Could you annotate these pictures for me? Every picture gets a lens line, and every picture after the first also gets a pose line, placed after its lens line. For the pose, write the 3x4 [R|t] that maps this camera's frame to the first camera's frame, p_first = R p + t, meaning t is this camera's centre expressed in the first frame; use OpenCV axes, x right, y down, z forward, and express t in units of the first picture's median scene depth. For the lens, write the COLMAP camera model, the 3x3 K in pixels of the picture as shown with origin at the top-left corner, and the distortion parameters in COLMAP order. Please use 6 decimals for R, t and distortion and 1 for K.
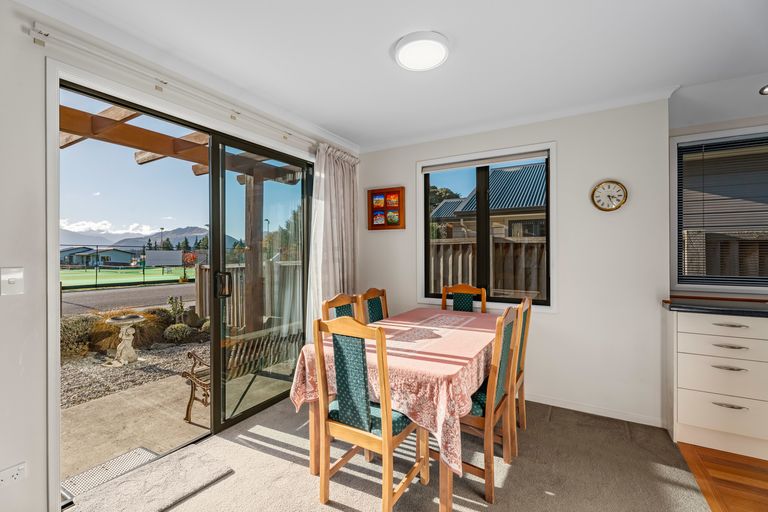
lens RADIAL K [[343.5, 0, 381.4], [0, 343.5, 254.4], [0, 0, 1]] dist [0.002662, 0.000084]
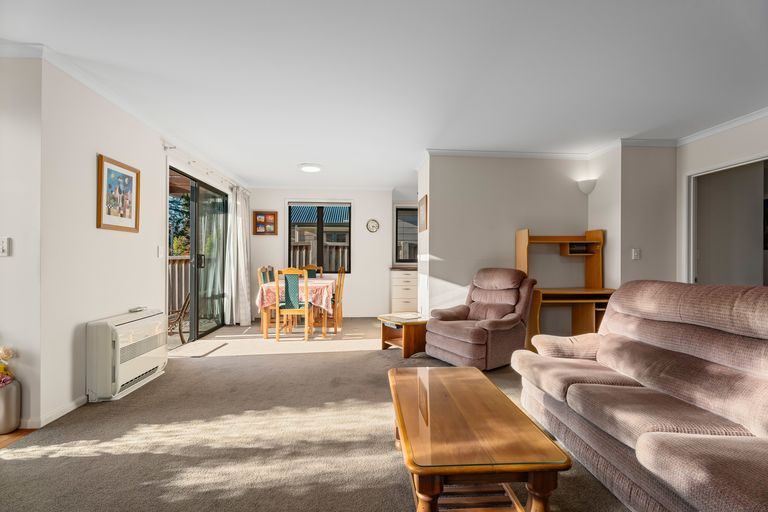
lens RADIAL K [[343.5, 0, 381.8], [0, 343.5, 256.8], [0, 0, 1]] dist [0.002662, 0.000084]
pose [[0.829814, 0.010163, 0.557948, -0.533500], [-0.005272, 0.999932, -0.010372, 0.059625], [-0.558016, 0.005666, 0.829811, -0.876899]]
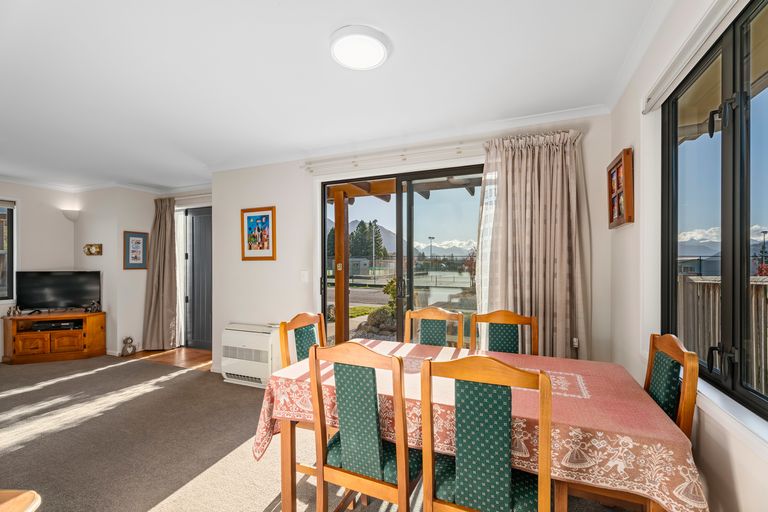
lens RADIAL K [[343.5, 0, 362.3], [0, 343.5, 265.8], [0, 0, 1]] dist [0.002662, 0.000084]
pose [[0.087597, 0.009348, -0.996112, 0.648310], [0.002237, 0.999952, 0.009581, -0.010422], [0.996153, -0.003067, 0.087572, 0.574227]]
